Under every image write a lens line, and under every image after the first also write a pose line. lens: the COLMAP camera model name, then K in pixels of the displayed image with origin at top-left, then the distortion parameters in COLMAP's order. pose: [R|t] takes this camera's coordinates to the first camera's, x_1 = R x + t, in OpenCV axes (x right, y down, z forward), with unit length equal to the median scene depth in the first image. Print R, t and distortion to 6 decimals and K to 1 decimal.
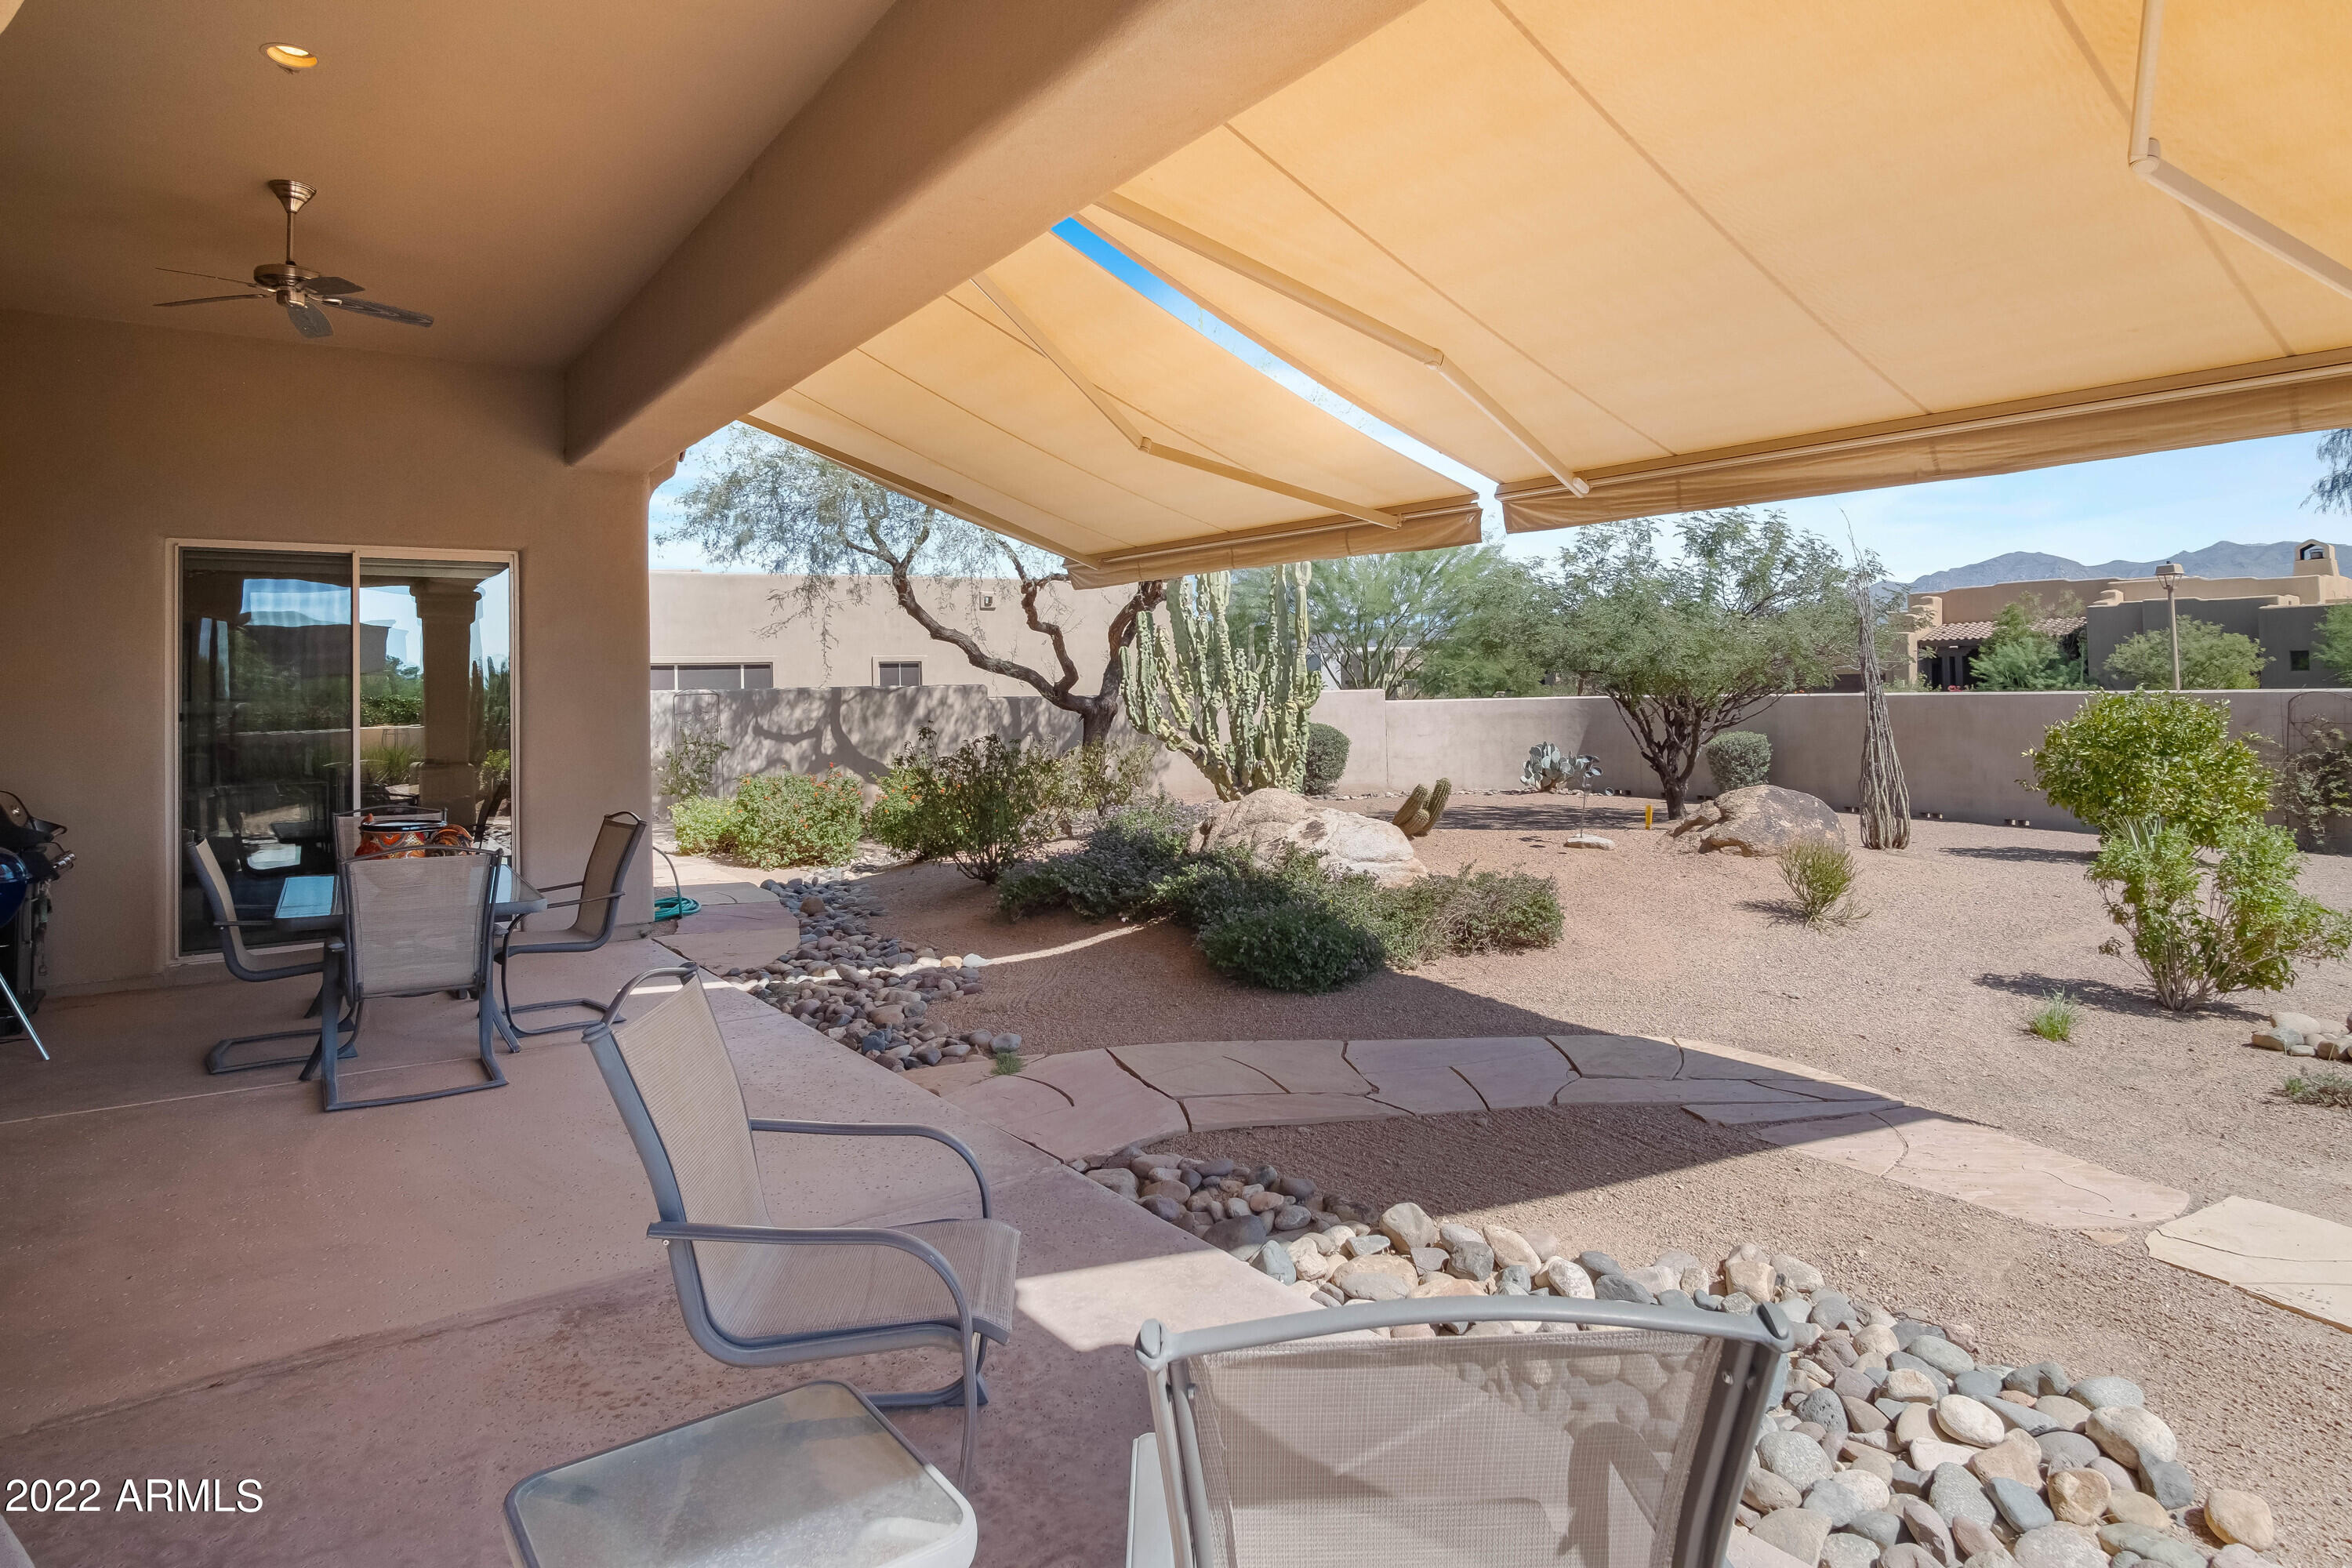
lens RADIAL K [[1290.1, 0, 1176.0], [0, 1290.1, 784.0], [0, 0, 1]] dist [-0.032947, 0.000075]
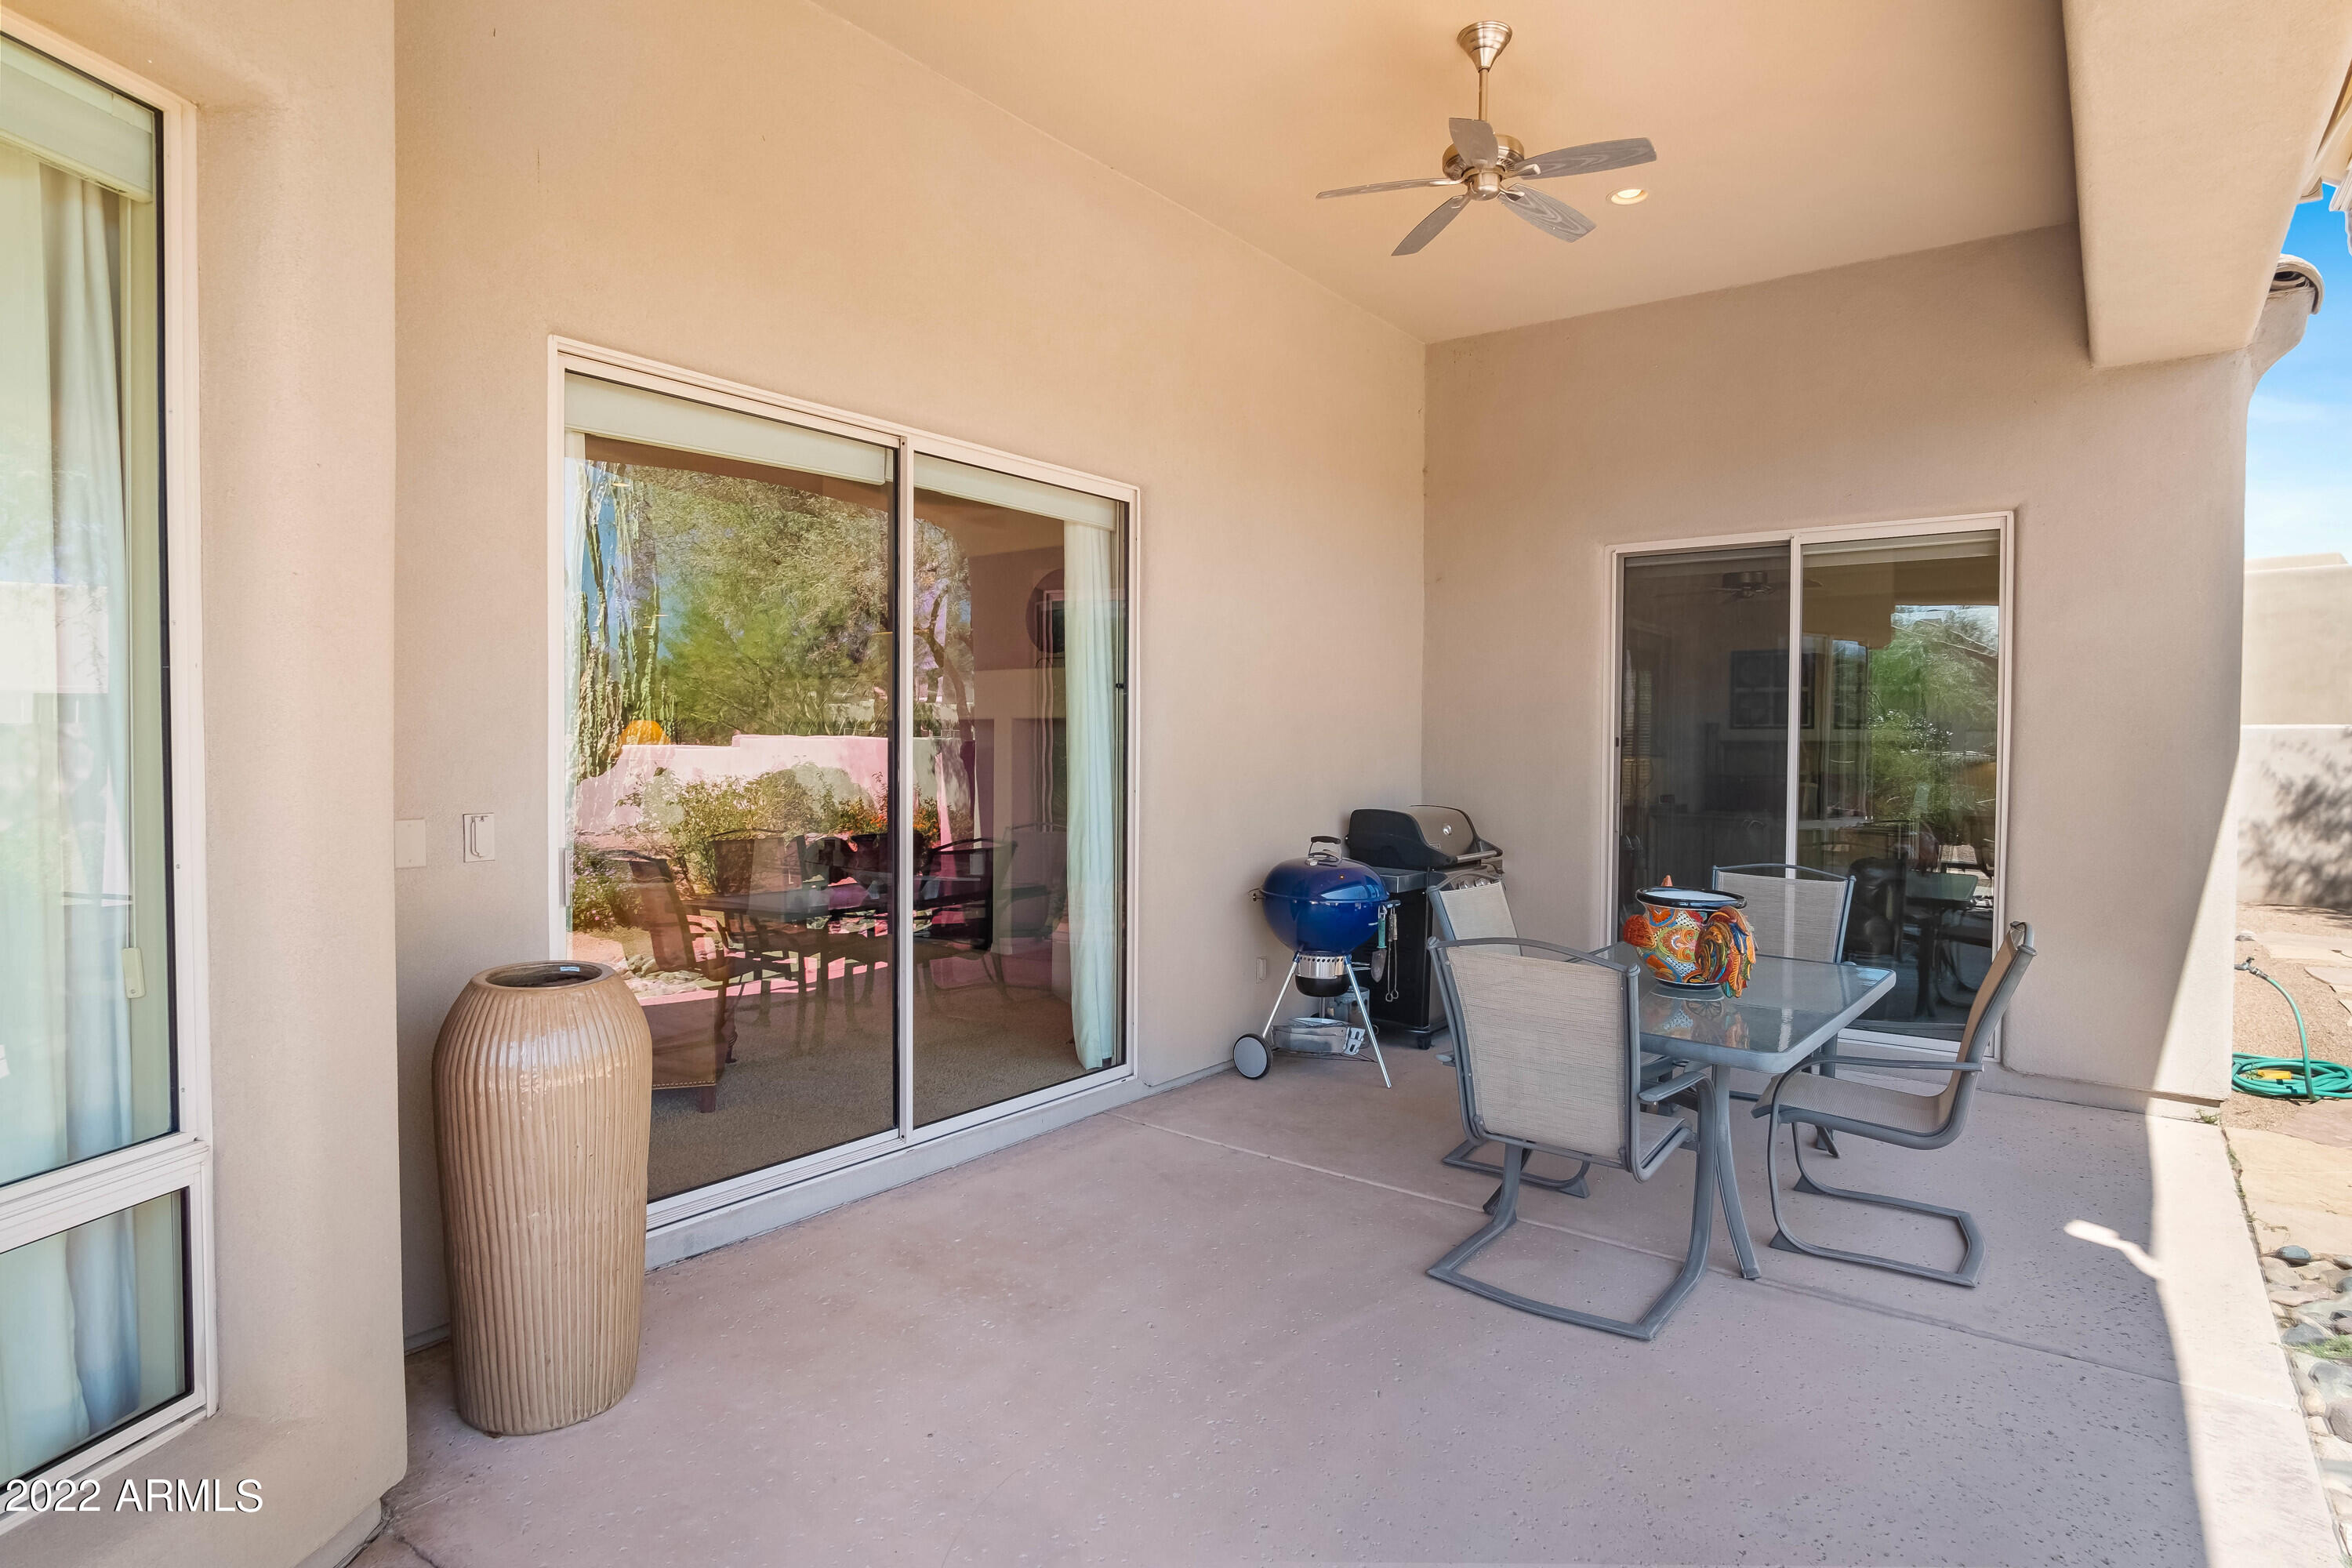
lens RADIAL K [[1273.8, 0, 1200.3], [0, 1273.8, 806.2], [0, 0, 1]] dist [-0.033854, 0.009180]
pose [[0.317774, 0.058474, -0.946362, -0.017669], [-0.065420, 0.997070, 0.039640, -0.027102], [0.945907, 0.049314, 0.320668, 0.481951]]
